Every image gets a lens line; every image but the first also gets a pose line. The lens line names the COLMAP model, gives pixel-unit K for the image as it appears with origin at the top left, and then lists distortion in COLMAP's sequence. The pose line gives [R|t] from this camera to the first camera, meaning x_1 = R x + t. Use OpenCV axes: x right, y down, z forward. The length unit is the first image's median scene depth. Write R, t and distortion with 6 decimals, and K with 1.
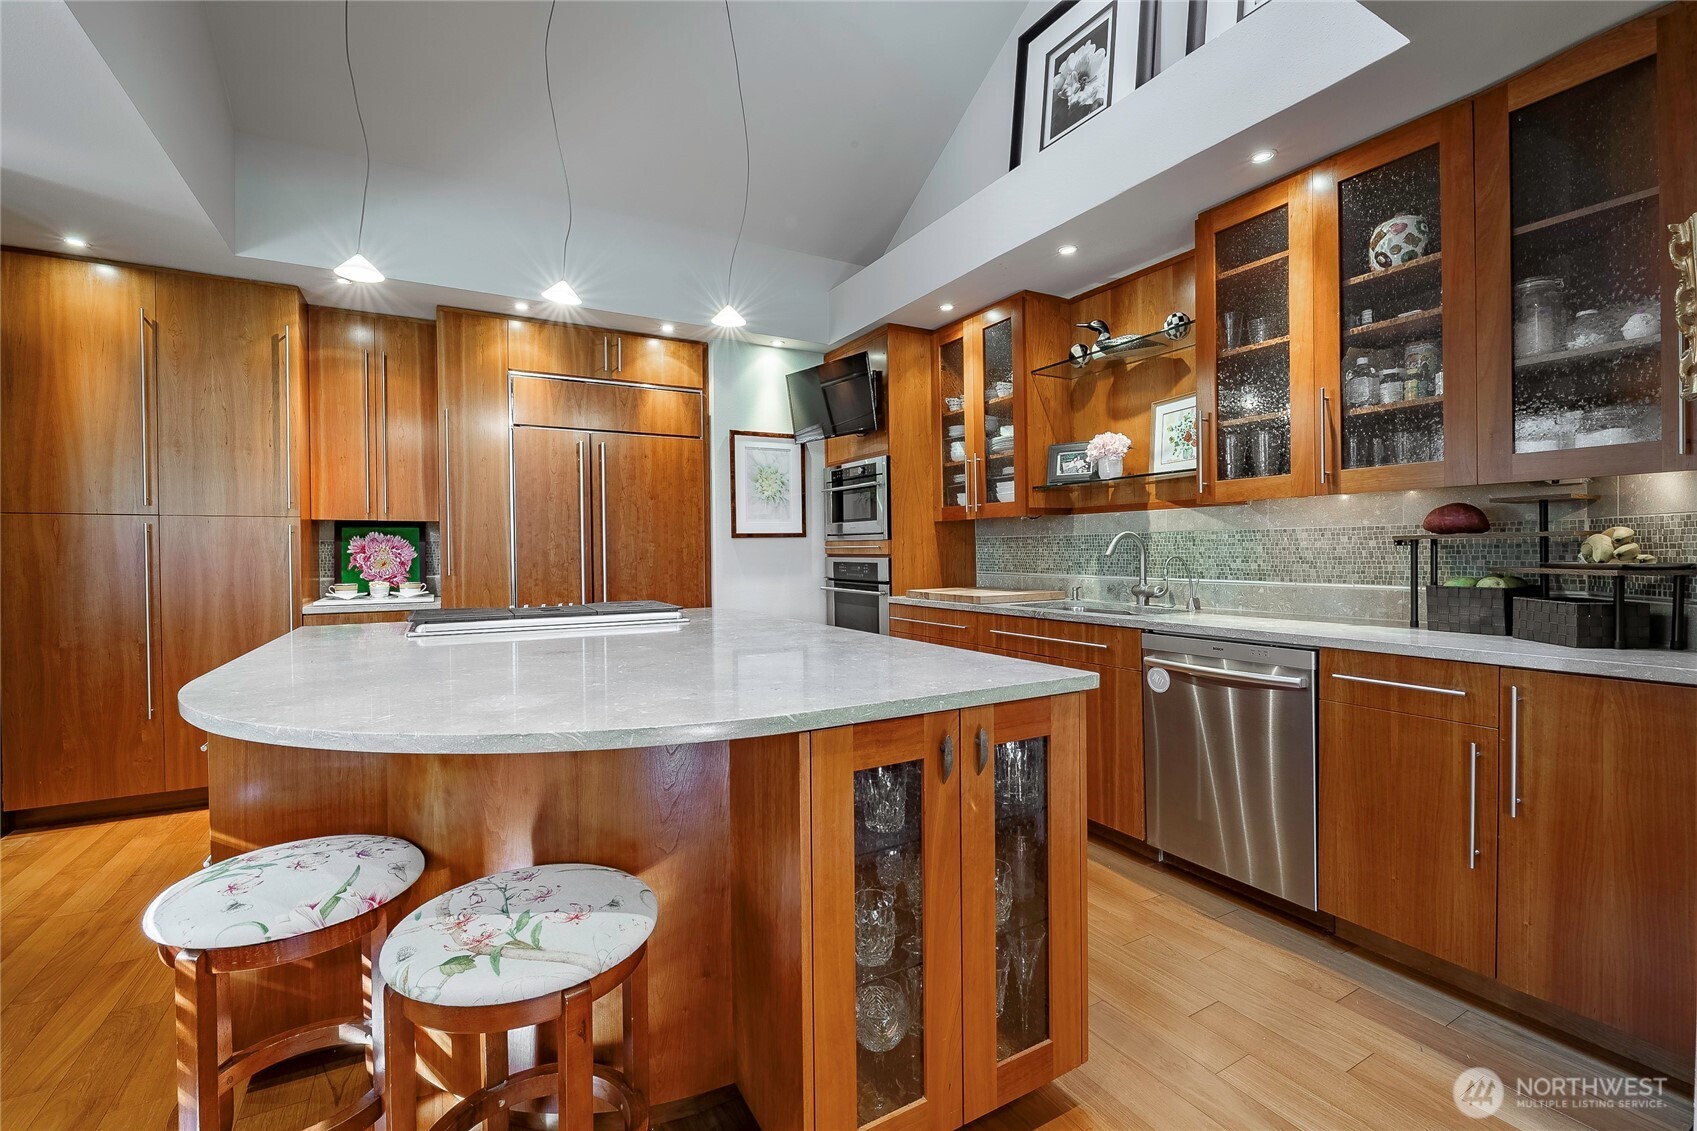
lens RADIAL K [[737.2, 0, 880.0], [0, 737.2, 557.6], [0, 0, 1]] dist [-0.016034, 0.000910]
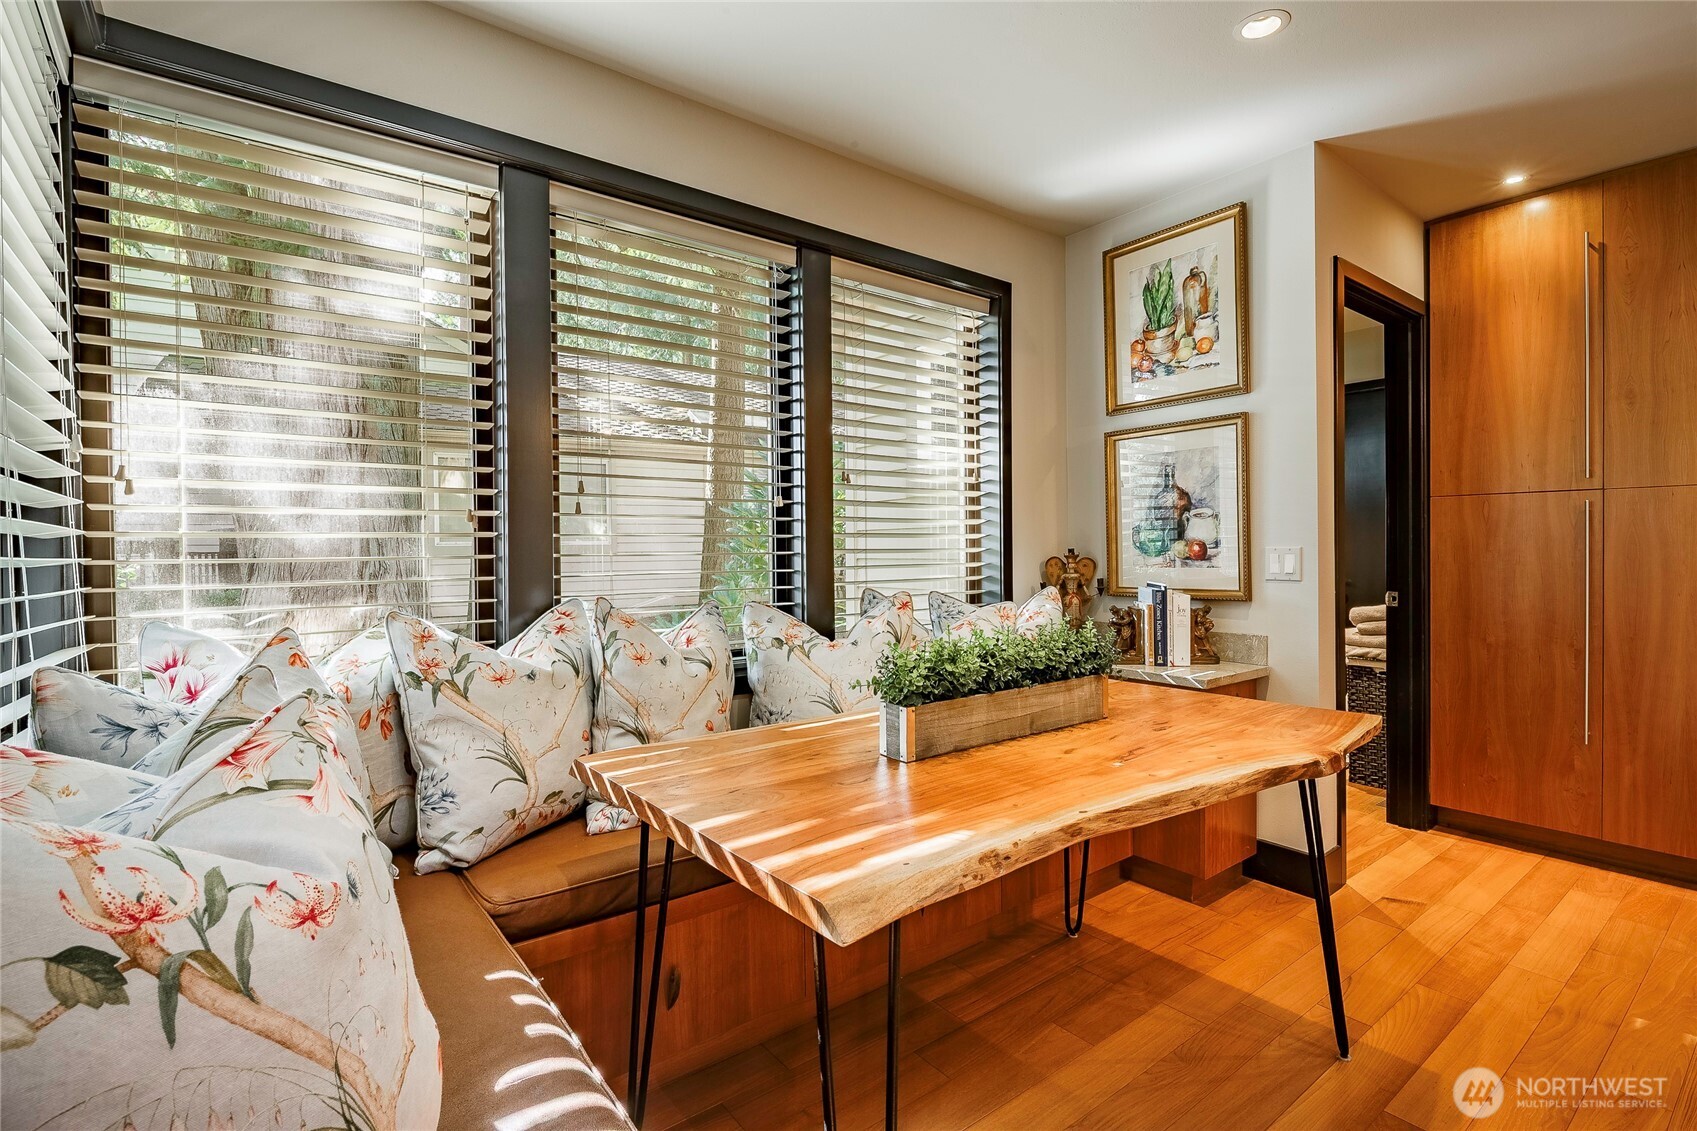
lens RADIAL K [[807.1, 0, 845.2], [0, 807.1, 560.4], [0, 0, 1]] dist [0.001356, 0.000088]
pose [[0.131530, 0.019746, -0.991116, -0.229927], [-0.002395, 0.999805, 0.019601, 0.003840], [0.991309, -0.000205, 0.131551, 0.068004]]
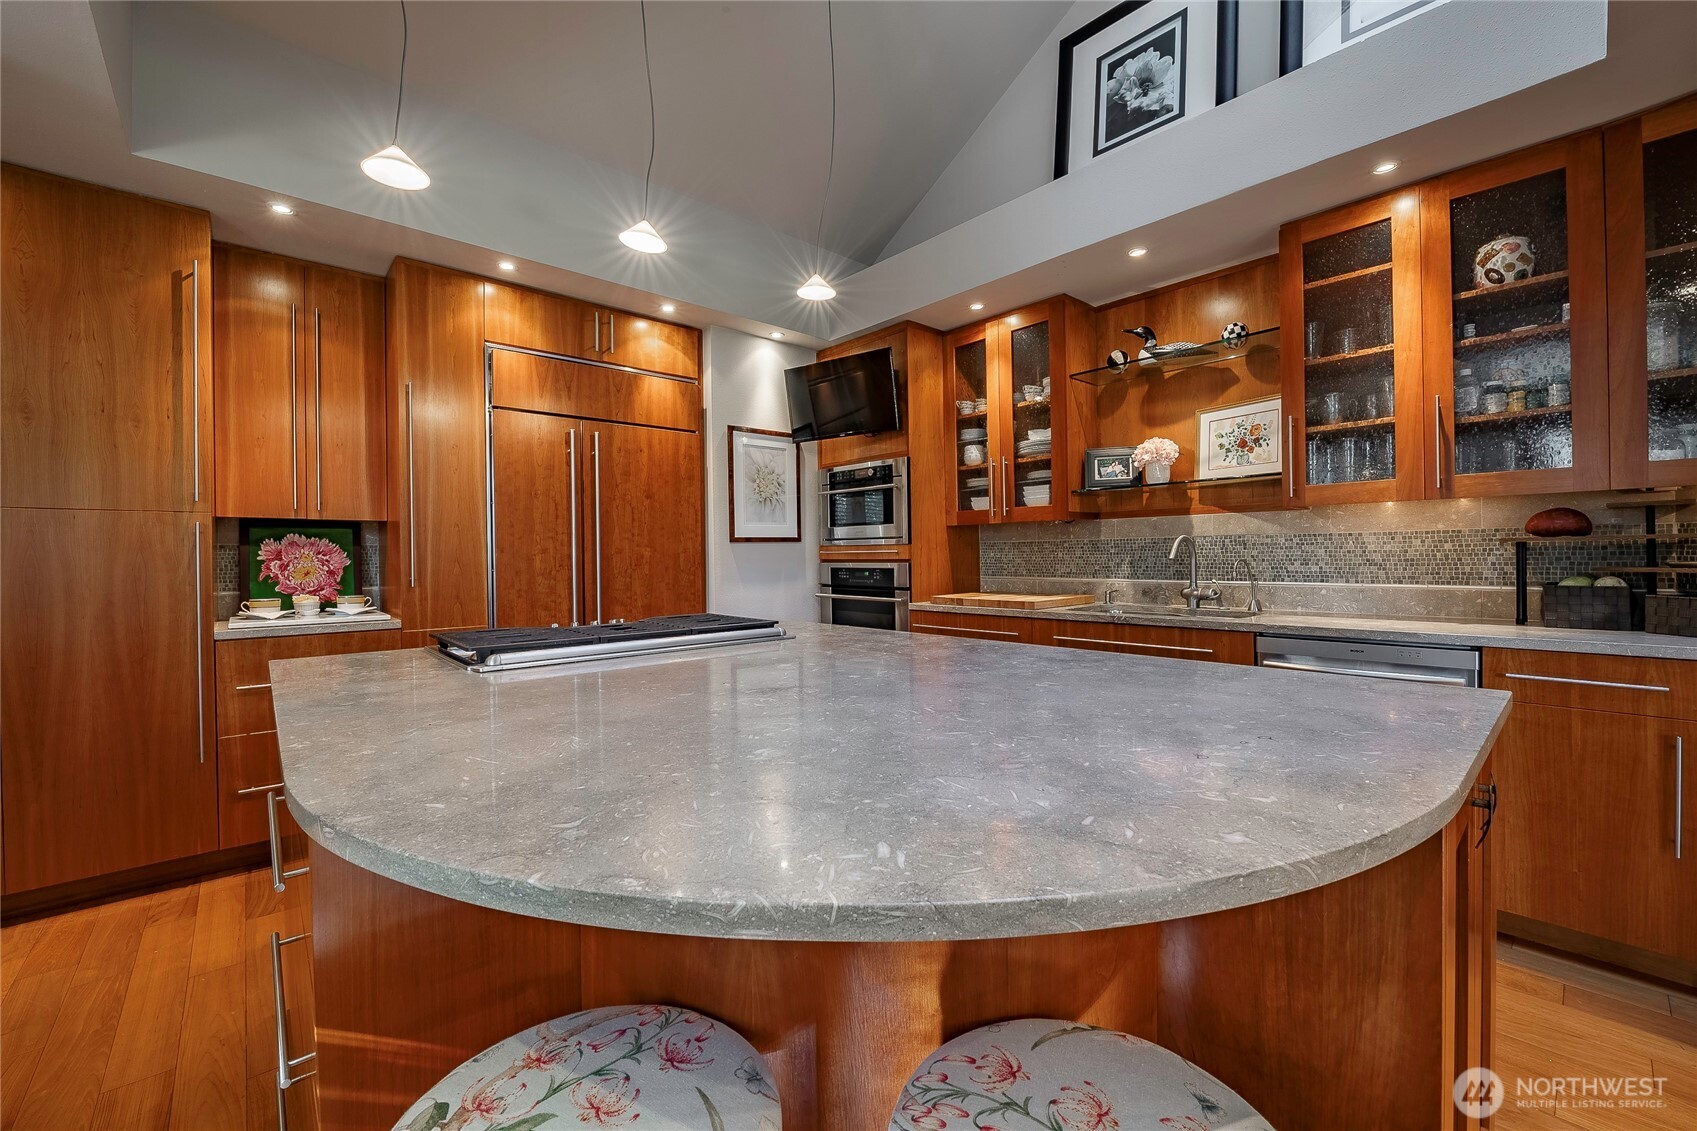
lens RADIAL K [[678.5, 0, 873.2], [0, 678.5, 558.2], [0, 0, 1]] dist [-0.015751, -0.000093]
pose [[0.977043, -0.003479, 0.213012, -0.289714], [0.005211, 0.999958, -0.007574, 0.001130], [-0.212977, 0.008510, 0.977020, 0.185688]]
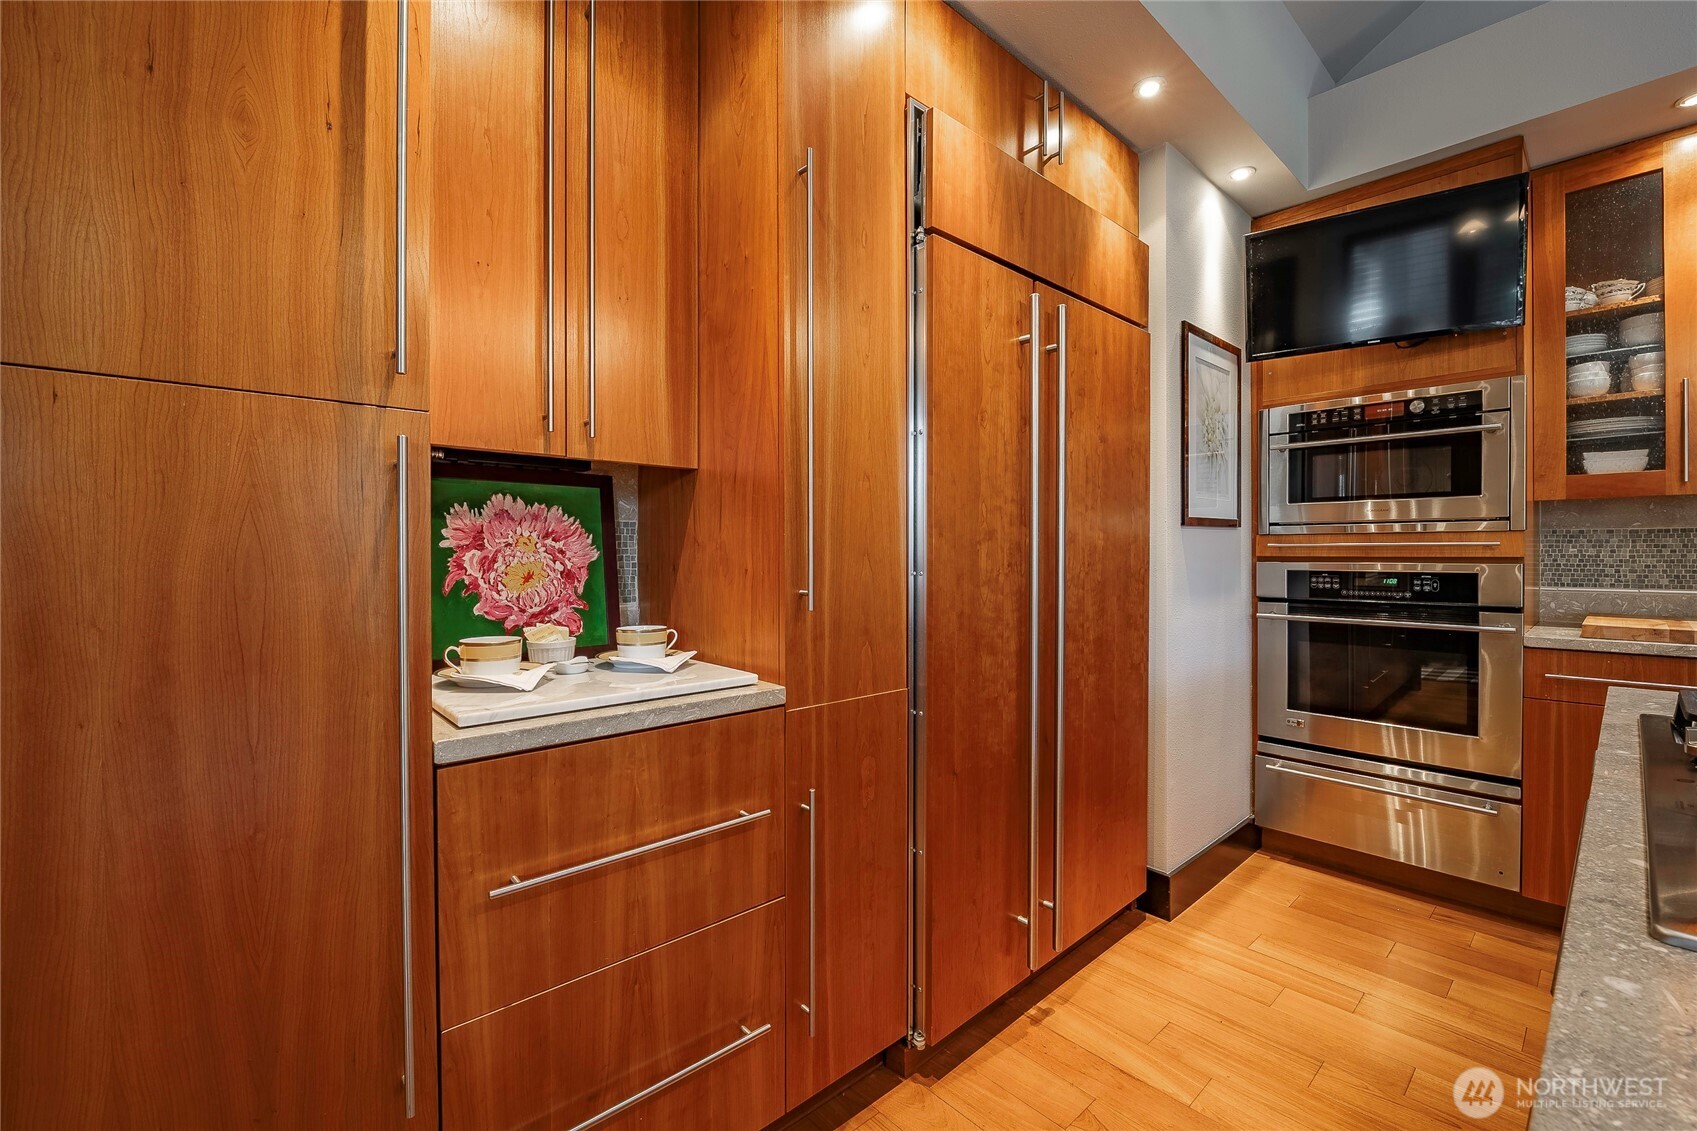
lens RADIAL K [[703.5, 0, 848.4], [0, 703.5, 558.3], [0, 0, 1]] dist [-0.014365, -0.000132]
pose [[0.981397, 0.003446, 0.191958, -0.748055], [-0.002367, 0.999980, -0.005847, 0.000742], [-0.191975, 0.005284, 0.981386, 0.771696]]
